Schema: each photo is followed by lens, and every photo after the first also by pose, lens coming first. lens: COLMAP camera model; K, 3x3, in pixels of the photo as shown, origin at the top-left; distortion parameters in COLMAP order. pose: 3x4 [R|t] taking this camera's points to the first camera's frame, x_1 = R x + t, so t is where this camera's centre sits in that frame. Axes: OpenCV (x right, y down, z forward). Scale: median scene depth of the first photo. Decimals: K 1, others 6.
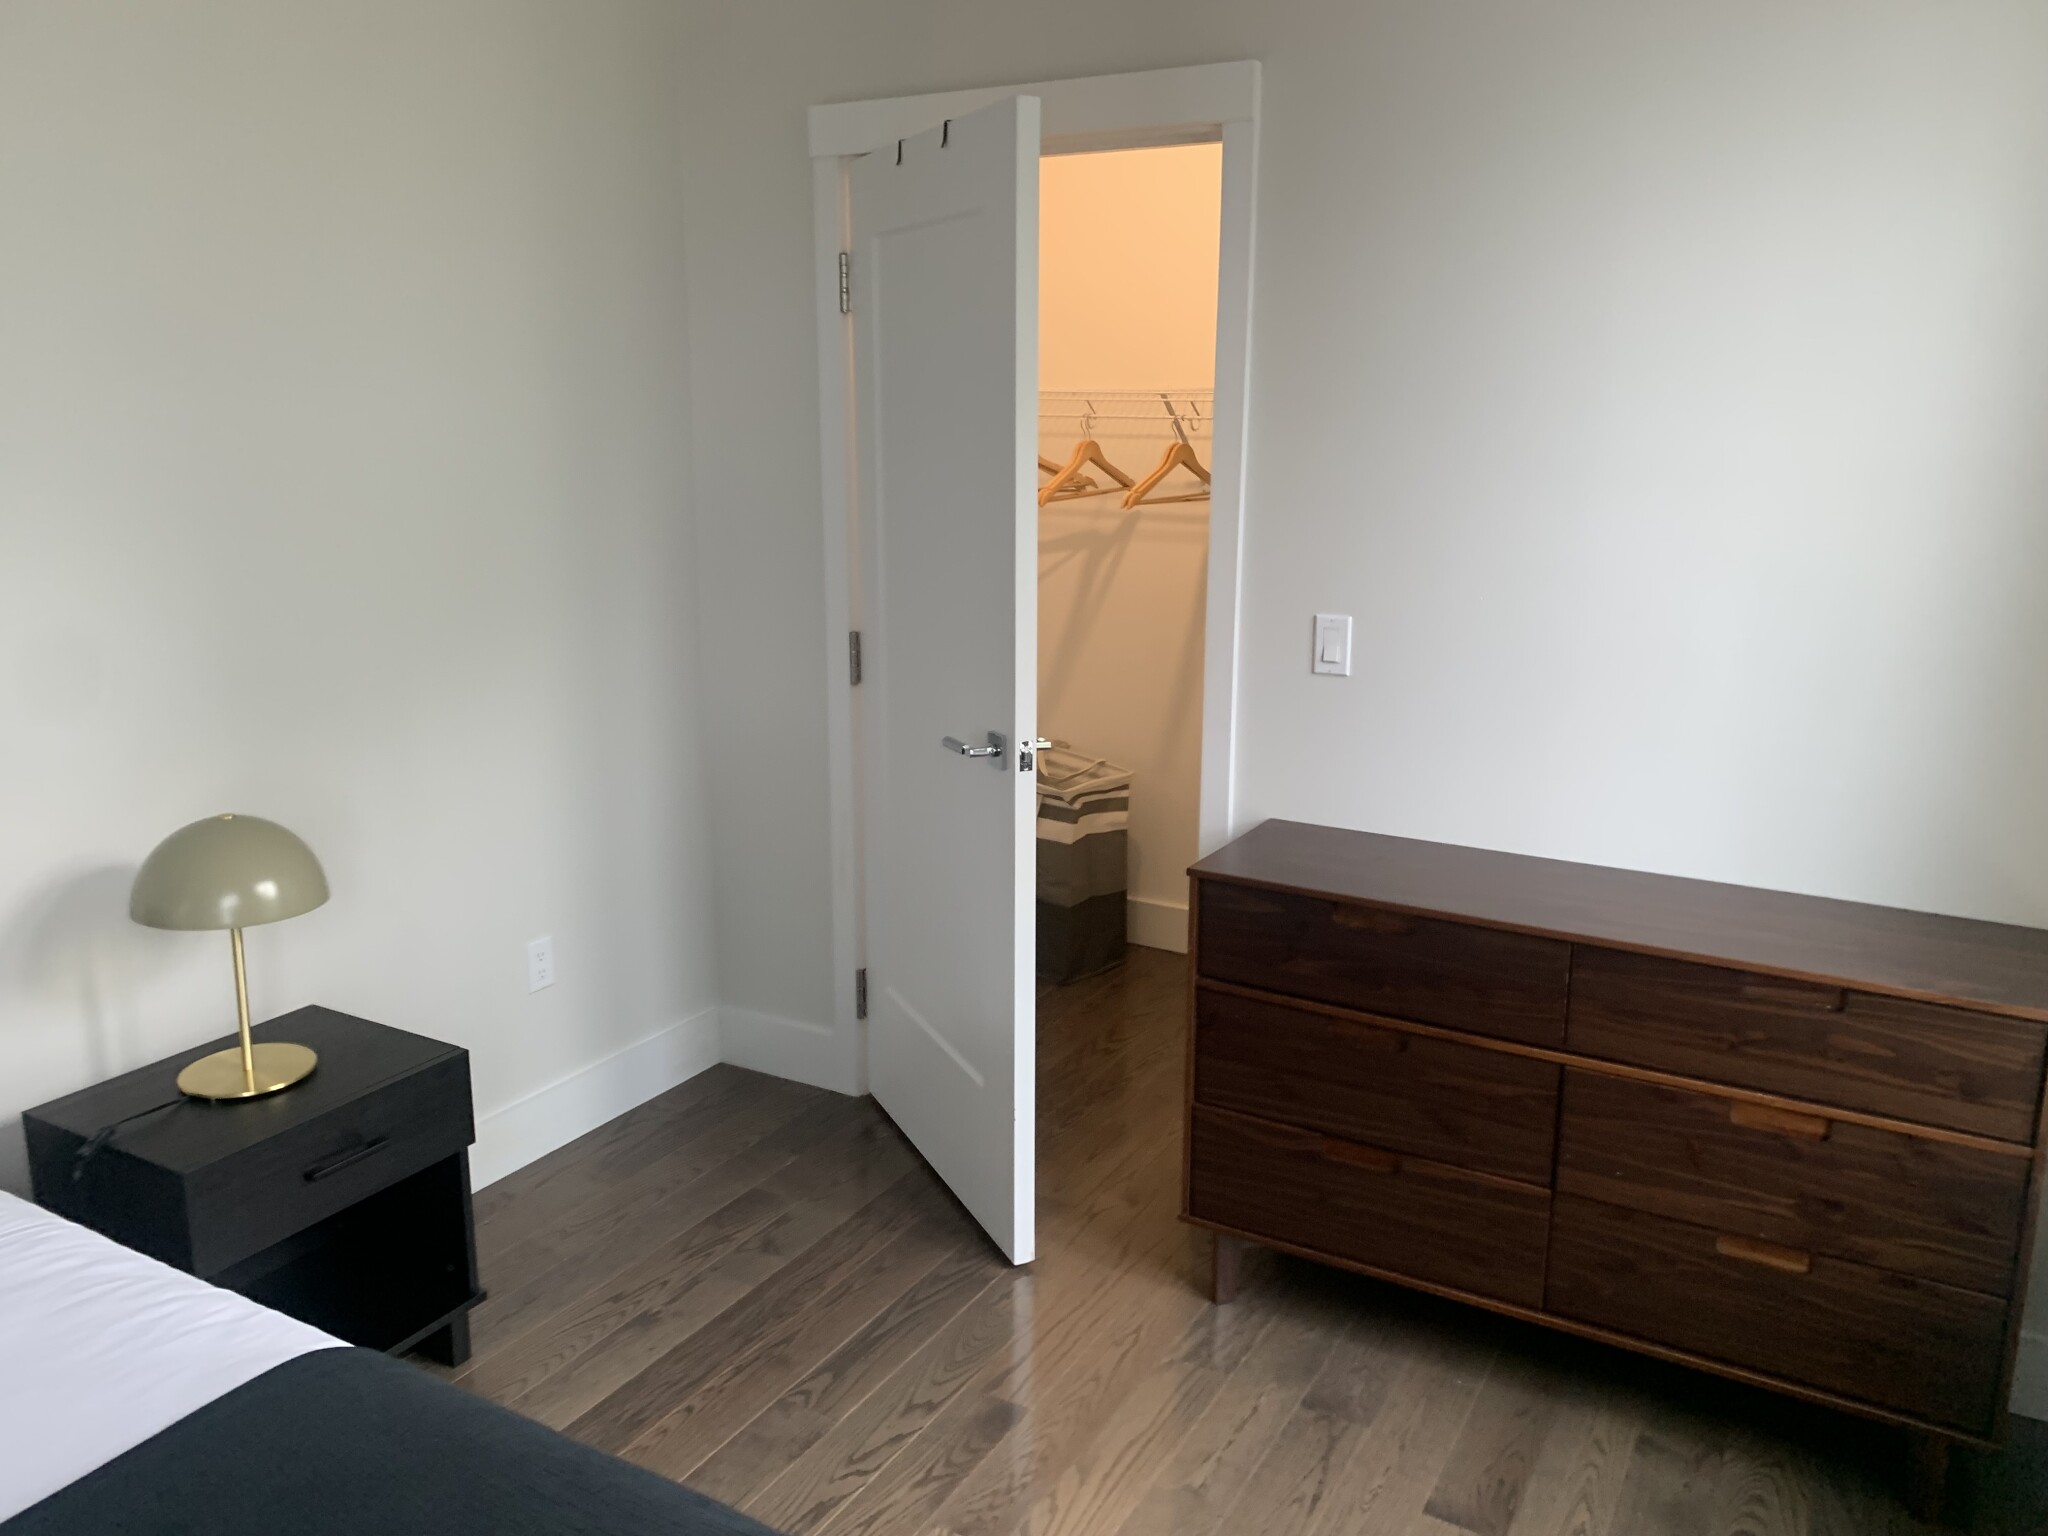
lens RADIAL K [[1563.1, 0, 1065.8], [0, 1563.1, 740.1], [0, 0, 1]] dist [0.045923, -0.049836]
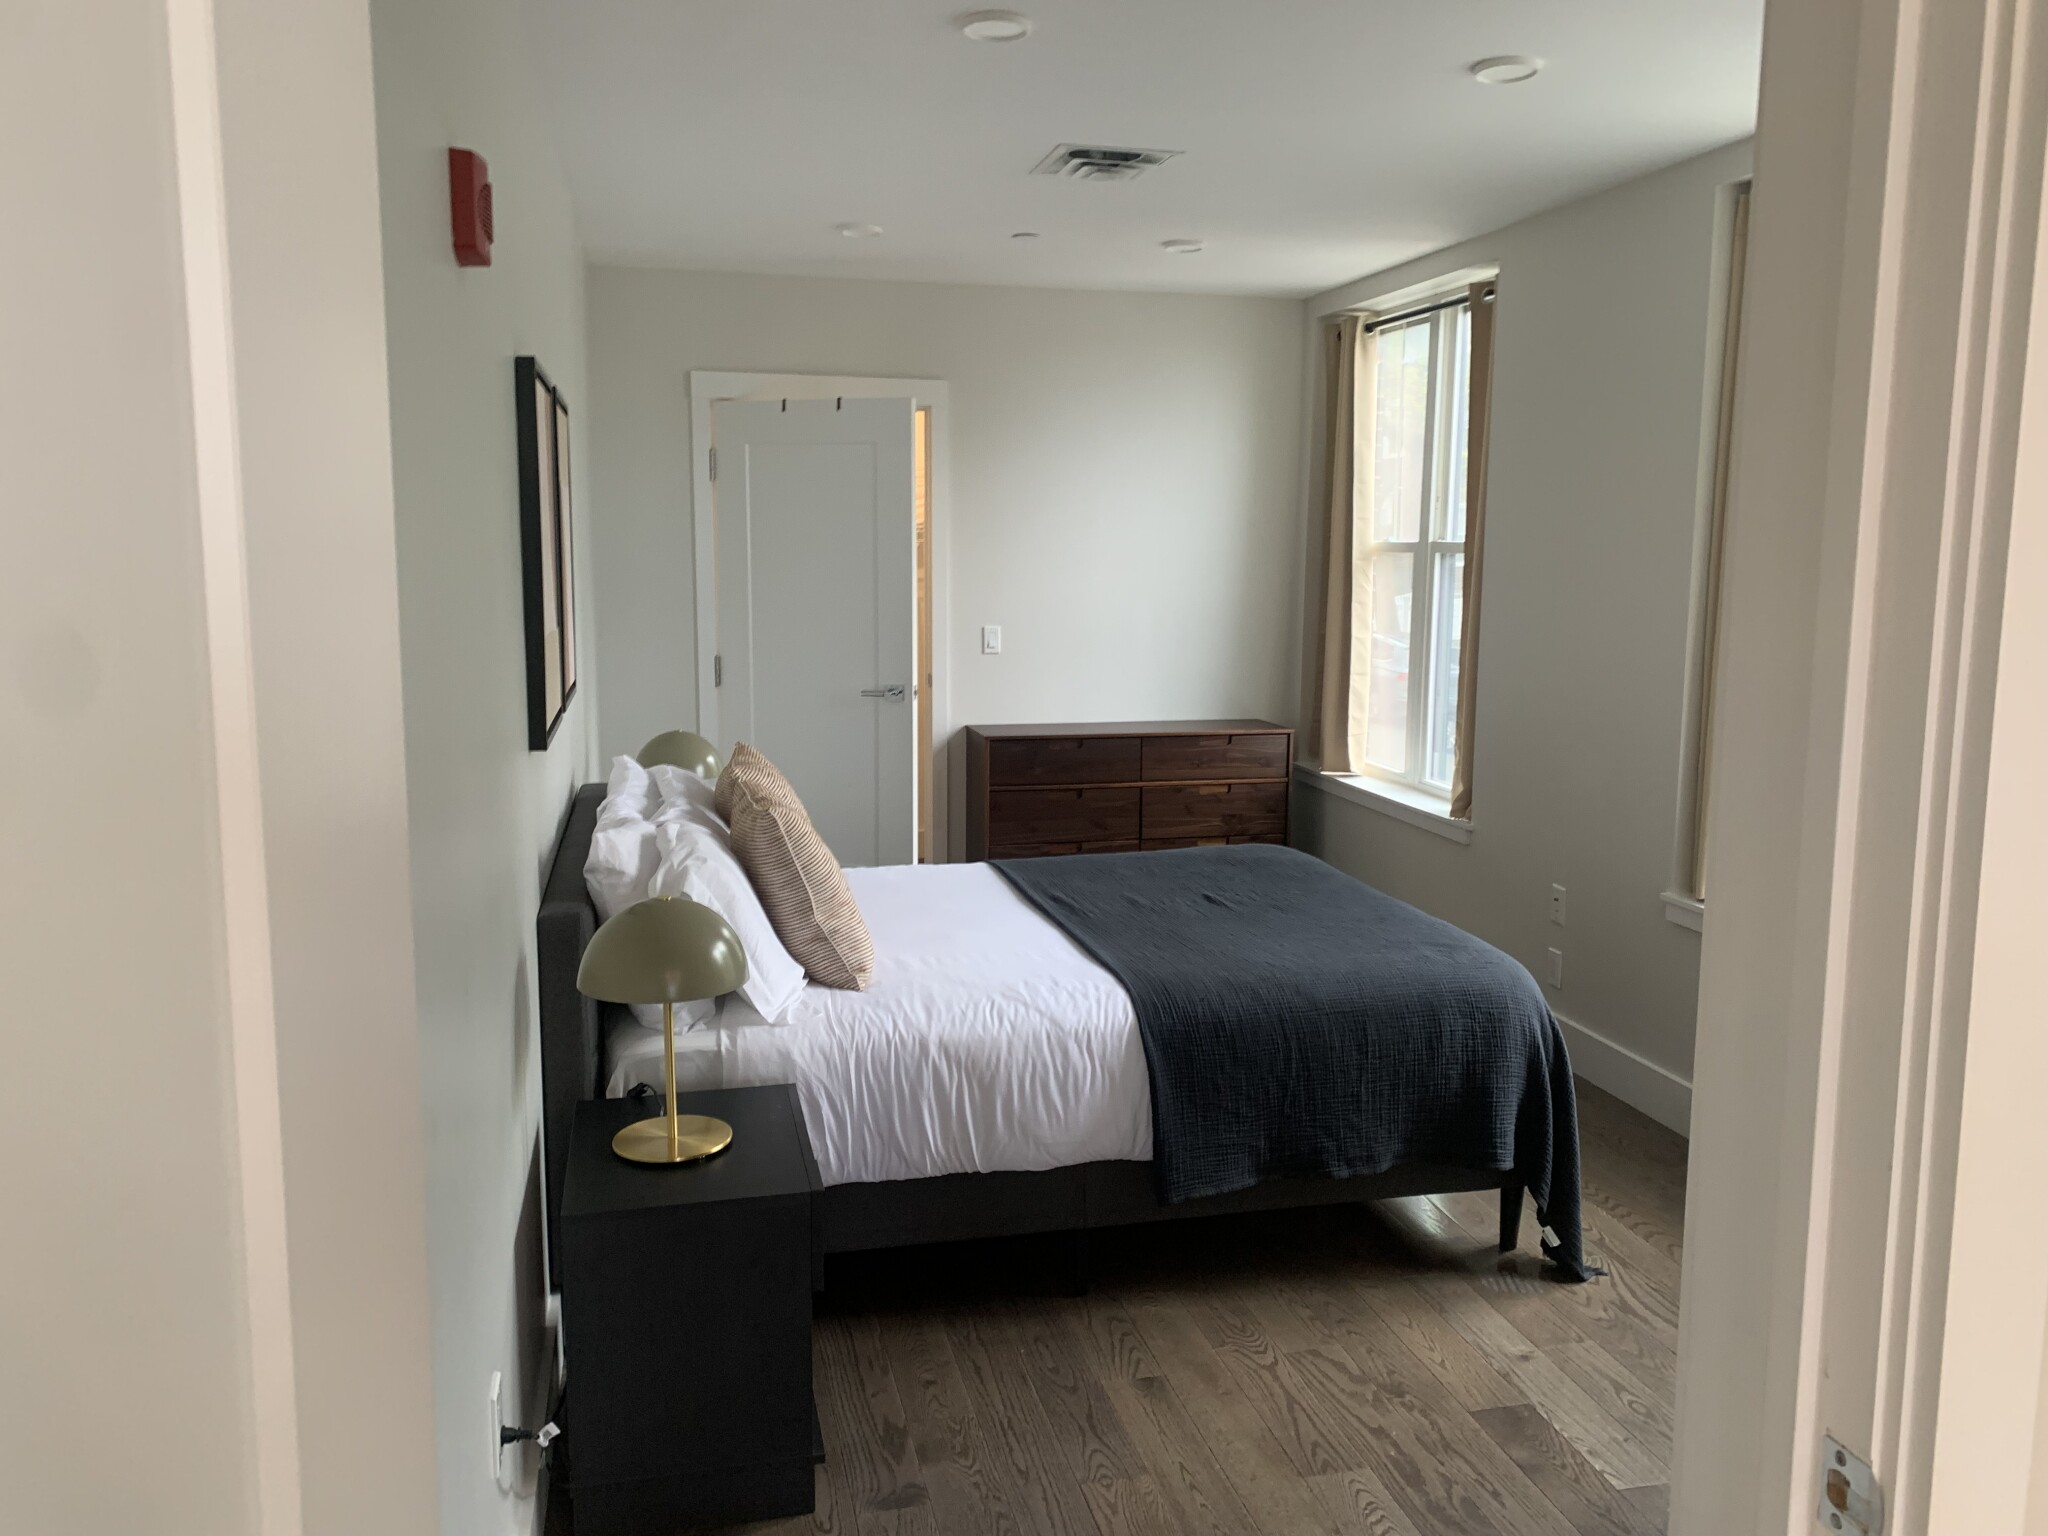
lens RADIAL K [[1563.1, 0, 1042.6], [0, 1563.1, 749.0], [0, 0, 1]] dist [0.045923, -0.049836]
pose [[0.722613, -0.091264, 0.685202, -1.454487], [0.147094, 0.988845, -0.023418, 0.172851], [-0.675421, 0.117711, 0.727977, -0.705295]]
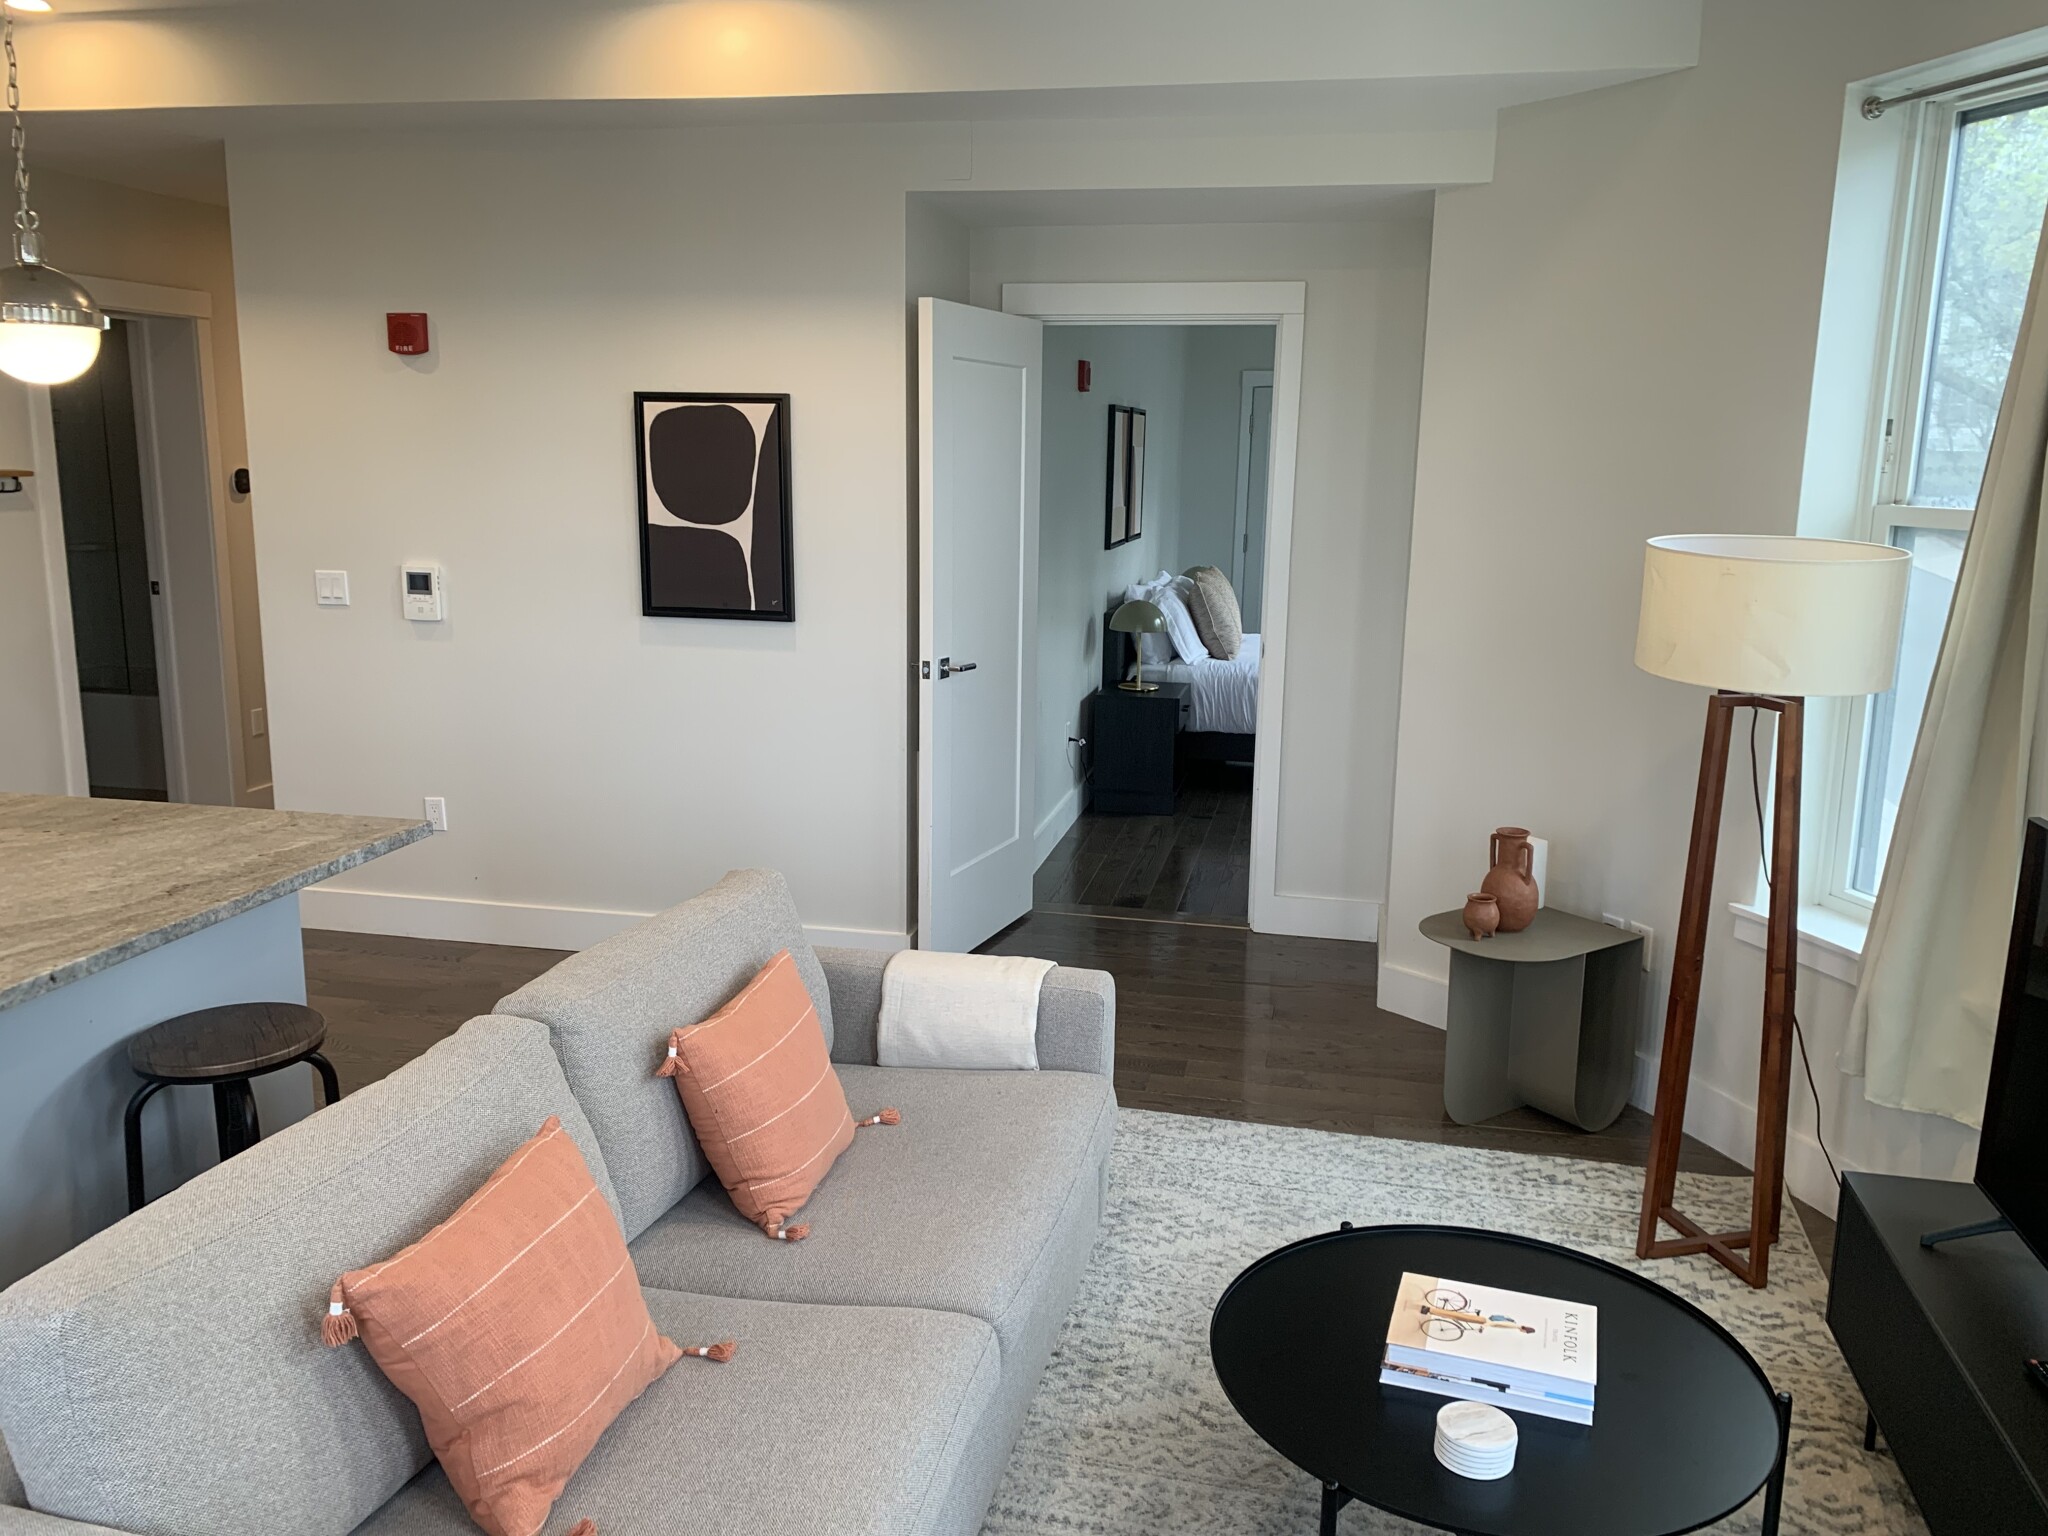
lens RADIAL K [[1563.1, 0, 1041.8], [0, 1563.1, 751.4], [0, 0, 1]] dist [0.045923, -0.049836]
pose [[0.947034, -0.047976, 0.317530, -2.038795], [0.056262, 0.998272, -0.016973, 0.524240], [-0.316167, 0.033939, 0.948096, -2.440945]]
